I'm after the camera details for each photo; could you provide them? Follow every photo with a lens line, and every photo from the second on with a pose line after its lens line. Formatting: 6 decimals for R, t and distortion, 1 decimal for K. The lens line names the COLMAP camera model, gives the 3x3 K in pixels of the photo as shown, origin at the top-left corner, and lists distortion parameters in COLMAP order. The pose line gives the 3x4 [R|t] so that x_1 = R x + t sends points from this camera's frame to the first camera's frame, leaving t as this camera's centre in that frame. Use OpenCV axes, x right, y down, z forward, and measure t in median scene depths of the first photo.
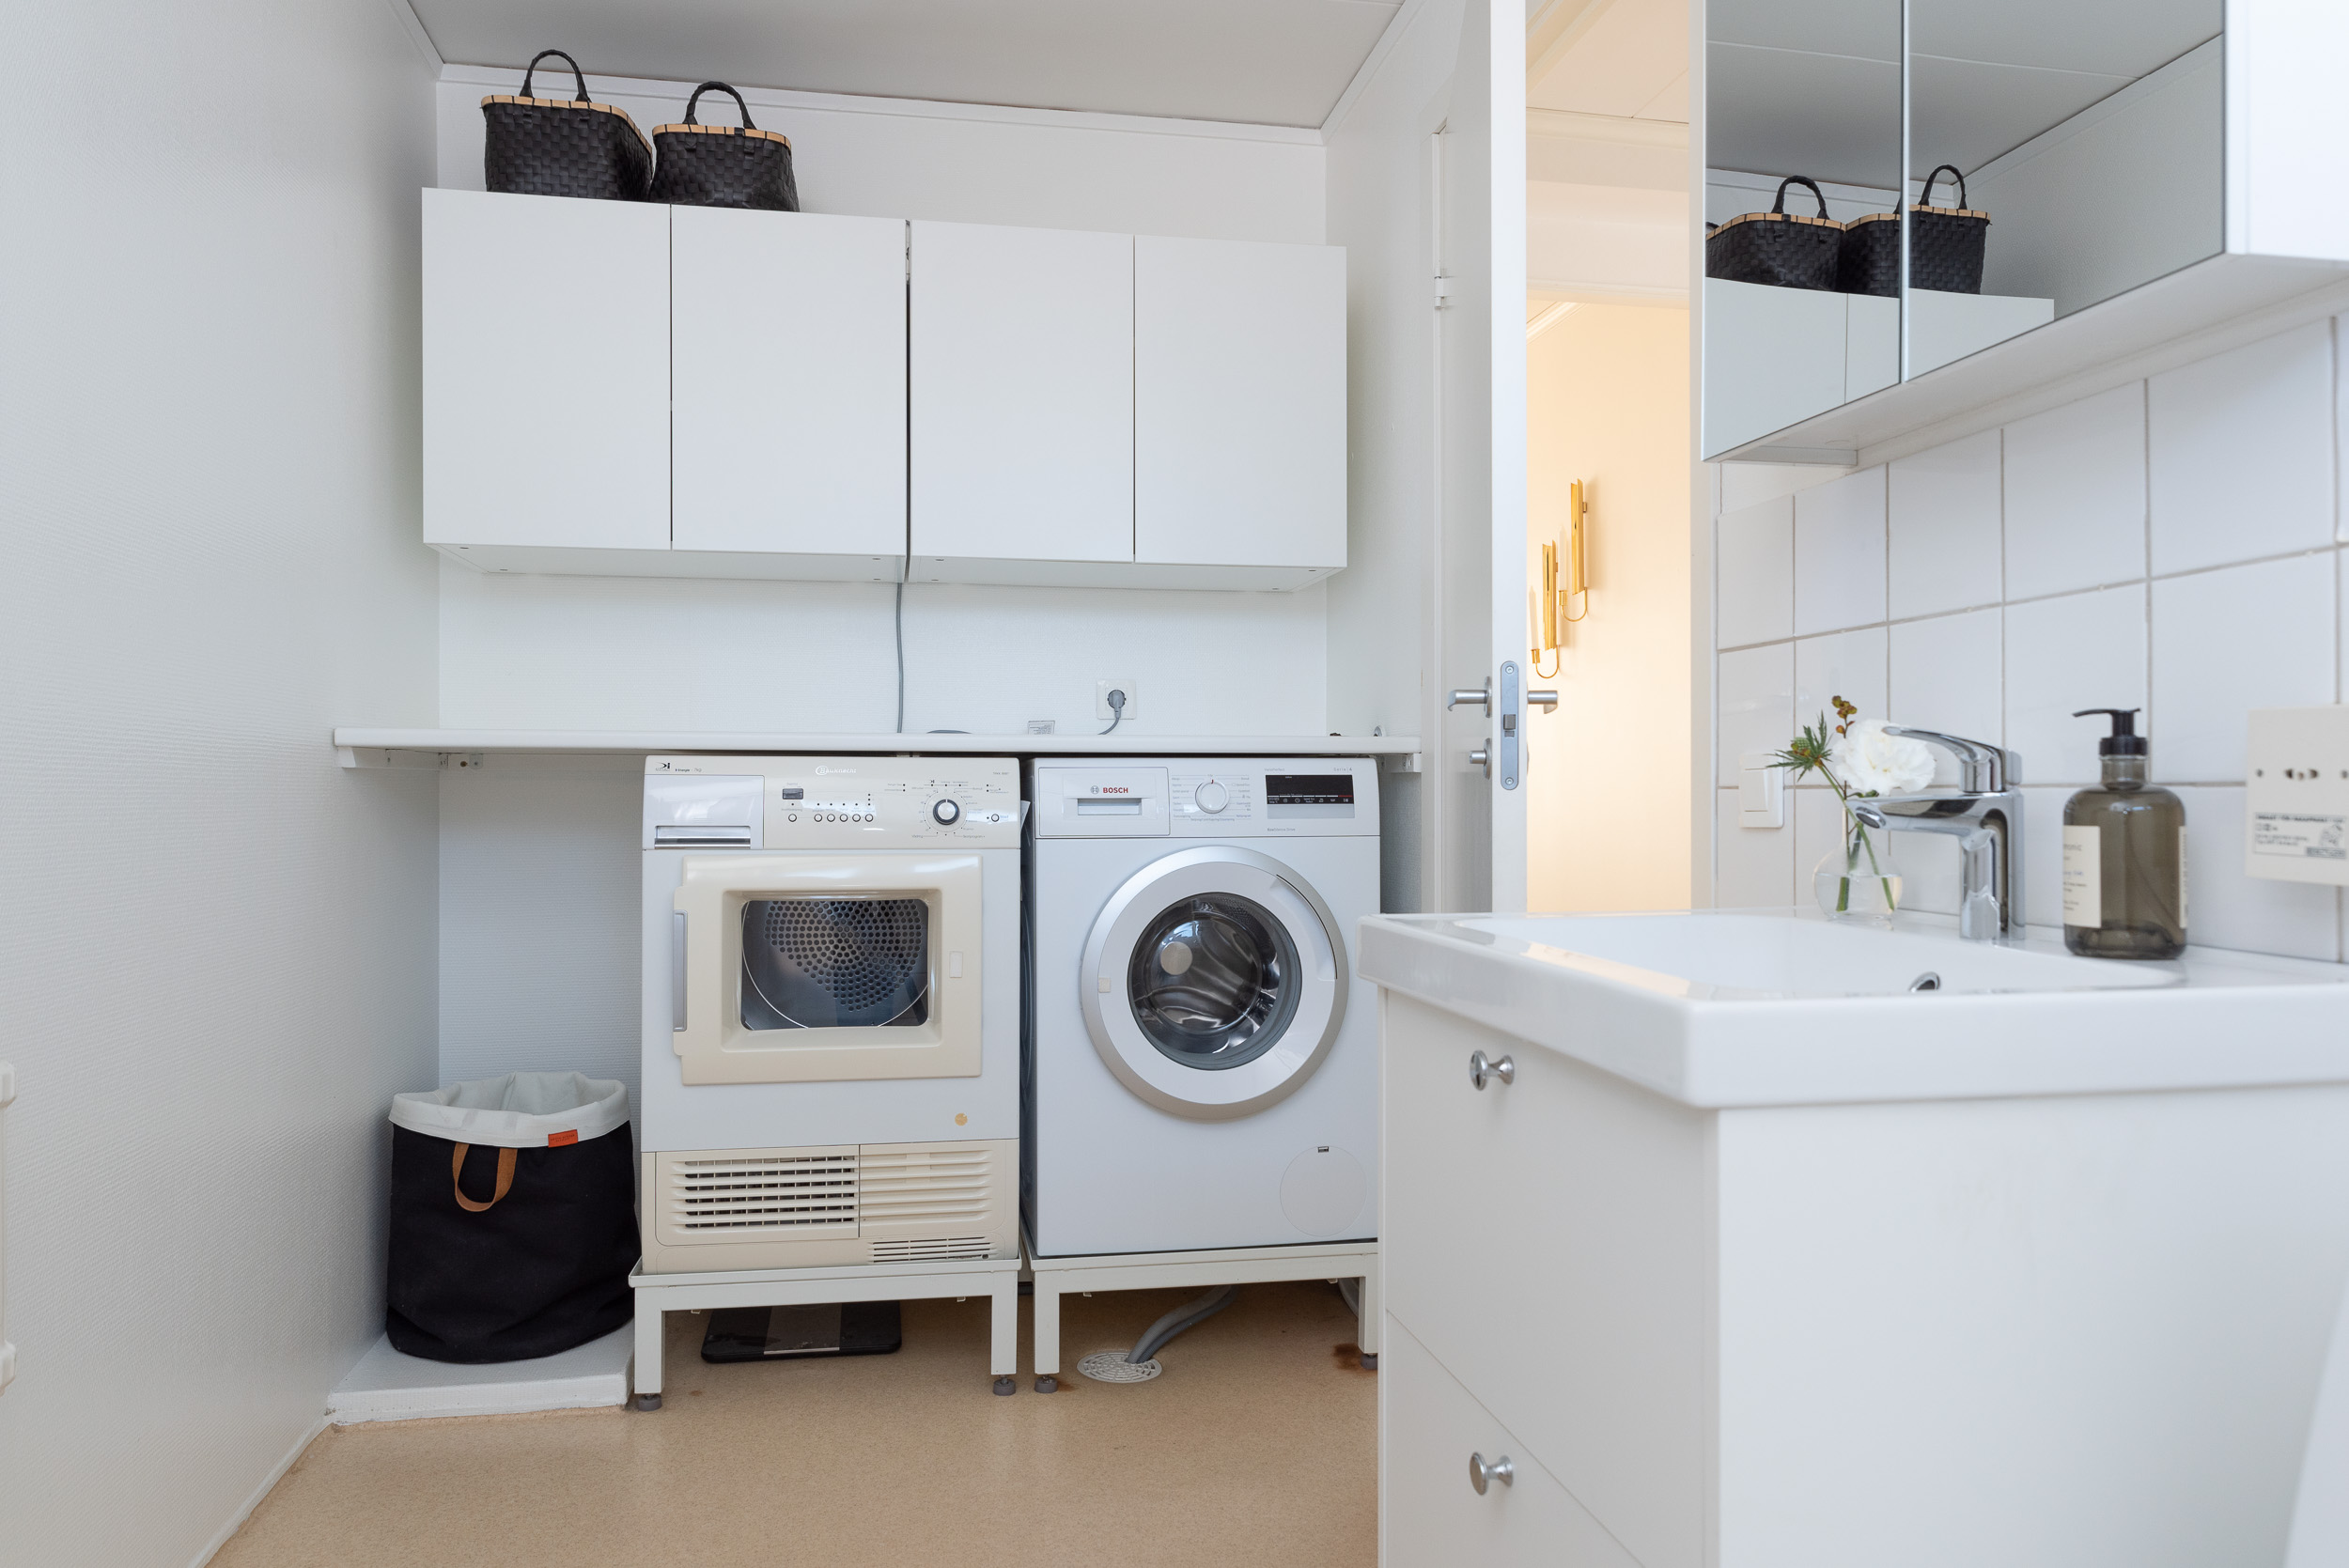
lens RADIAL K [[1615.5, 0, 1174.5], [0, 1615.5, 784.0], [0, 0, 1]] dist [0.002258, 0.001569]
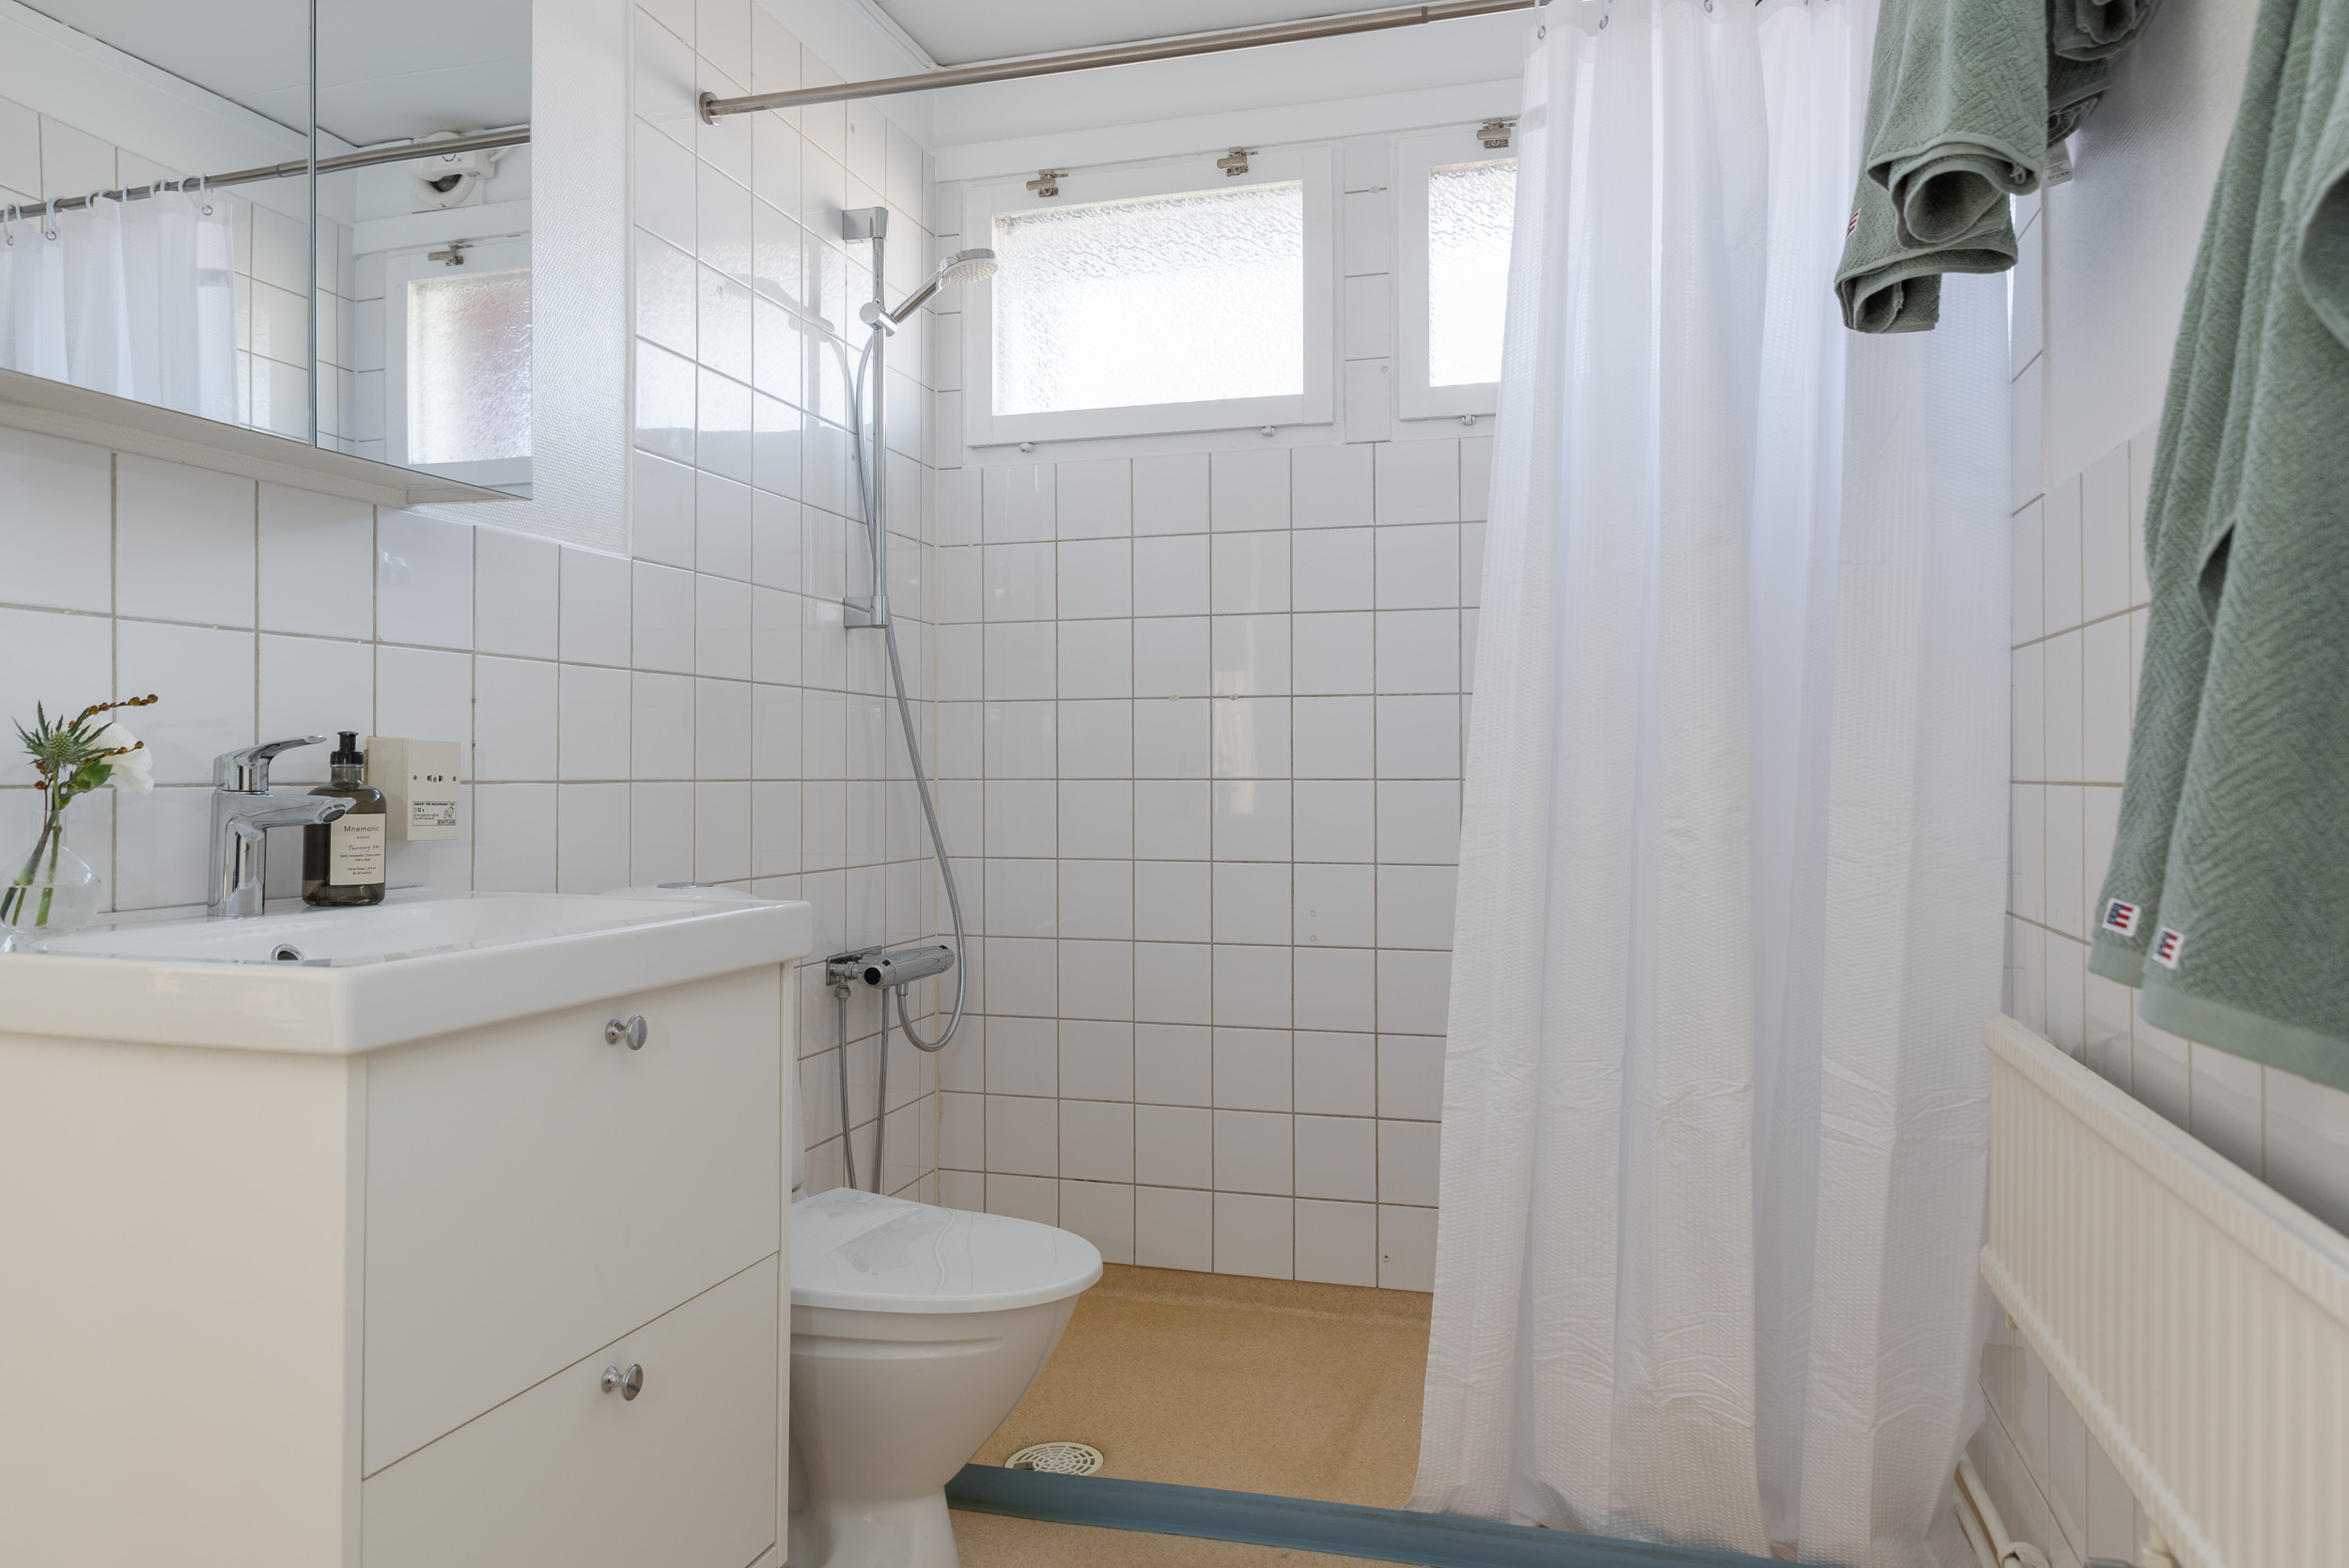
lens RADIAL K [[1615.5, 0, 1174.5], [0, 1615.5, 784.0], [0, 0, 1]] dist [0.002258, 0.001569]
pose [[-0.893462, 0.001455, 0.449136, -0.715258], [0.000498, 0.999997, -0.002248, 0.003695], [-0.449138, -0.001785, -0.893460, 1.953382]]
